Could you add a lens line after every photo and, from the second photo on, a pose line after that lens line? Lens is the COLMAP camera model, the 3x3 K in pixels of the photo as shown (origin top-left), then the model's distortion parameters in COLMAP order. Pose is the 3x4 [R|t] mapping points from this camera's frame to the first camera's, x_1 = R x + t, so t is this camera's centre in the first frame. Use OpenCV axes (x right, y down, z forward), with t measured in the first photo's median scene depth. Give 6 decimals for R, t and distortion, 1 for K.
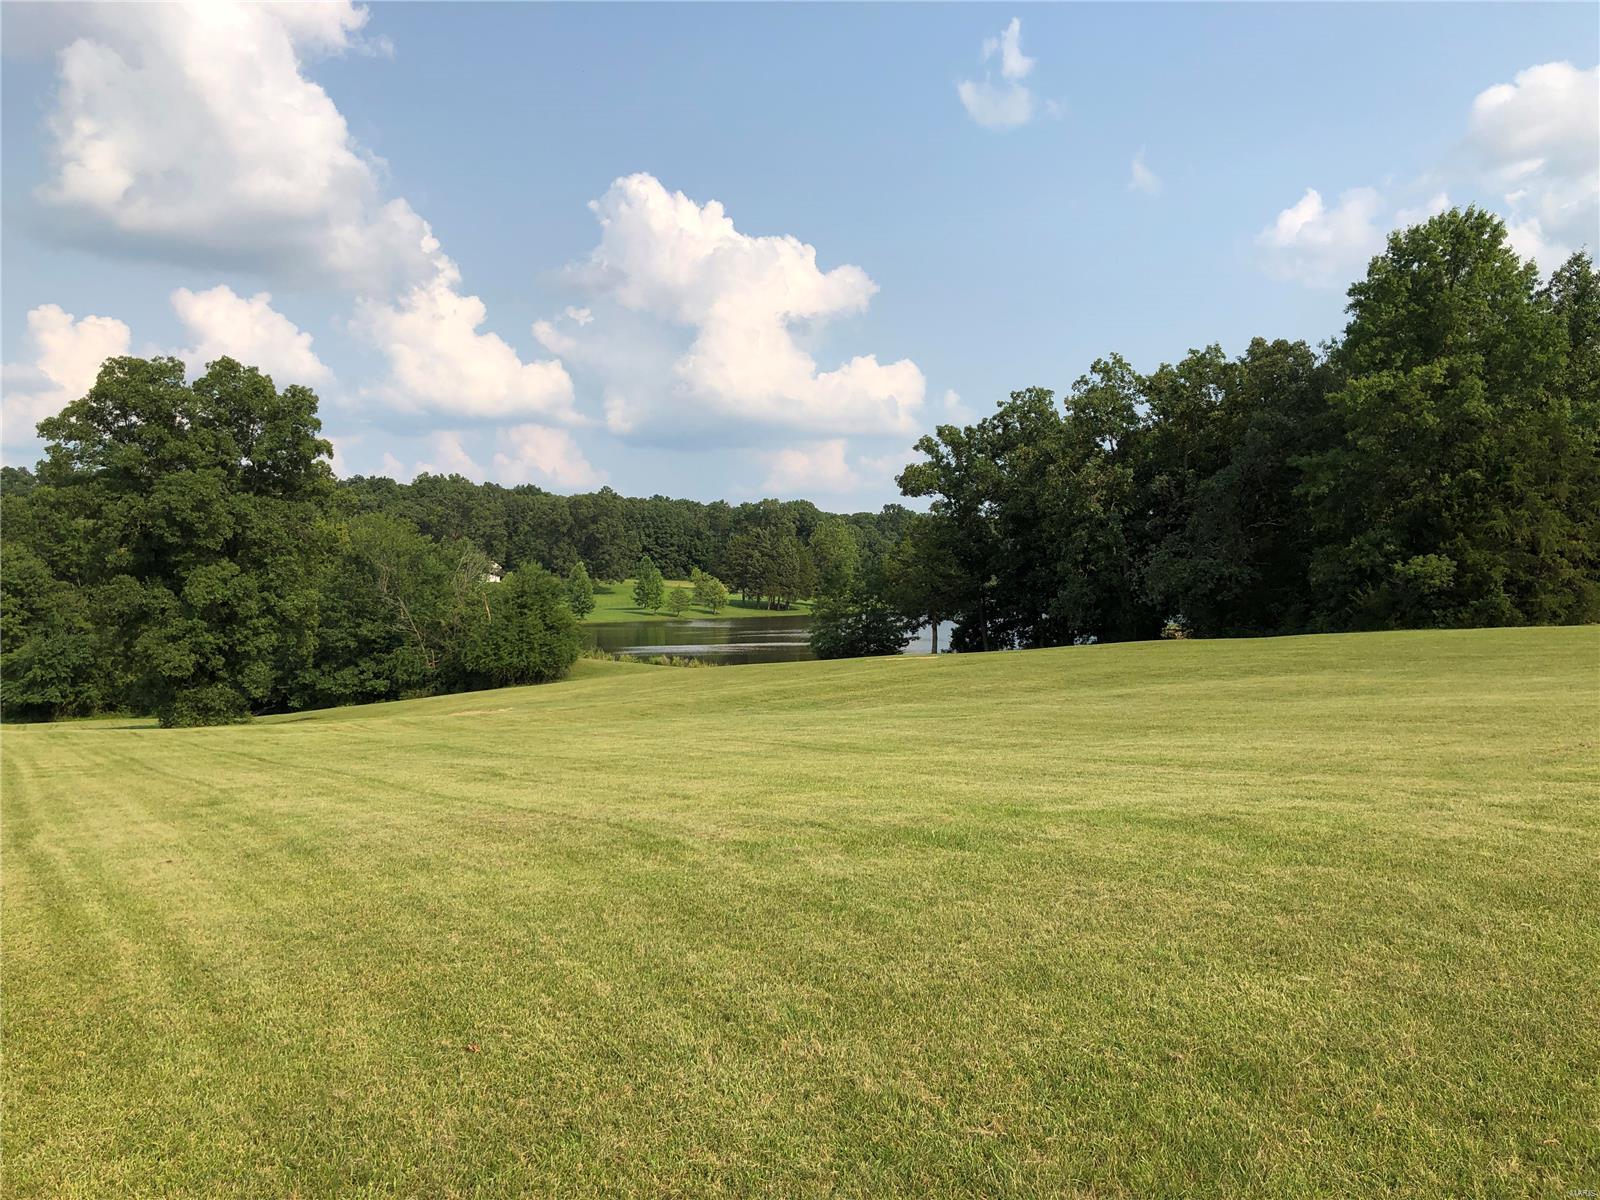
lens RADIAL K [[1296.3, 0, 799.4], [0, 1296.3, 583.4], [0, 0, 1]] dist [-0.008982, 0.005966]
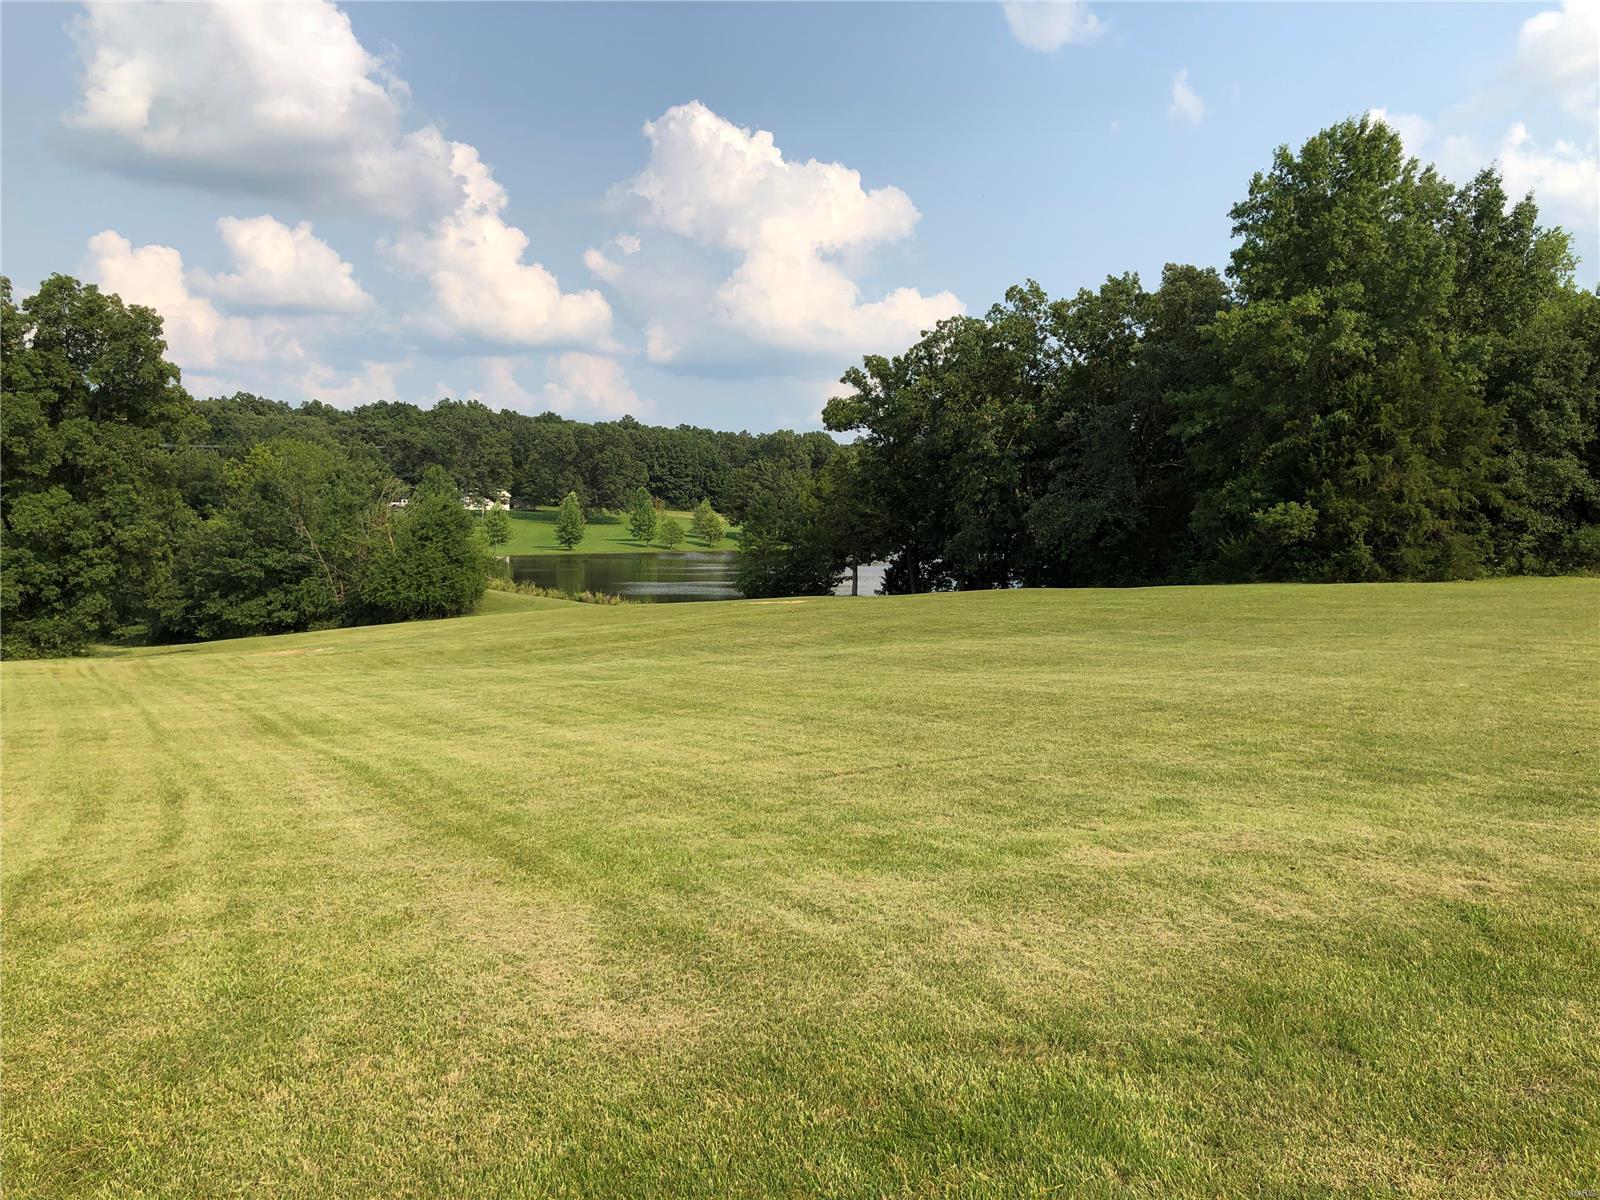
lens RADIAL K [[1296.3, 0, 799.4], [0, 1296.3, 583.4], [0, 0, 1]] dist [-0.008982, 0.005966]
pose [[0.999170, 0.017989, -0.036548, 0.105653], [-0.016042, 0.998472, 0.052874, -0.004706], [0.037443, -0.052244, 0.997932, 0.040954]]
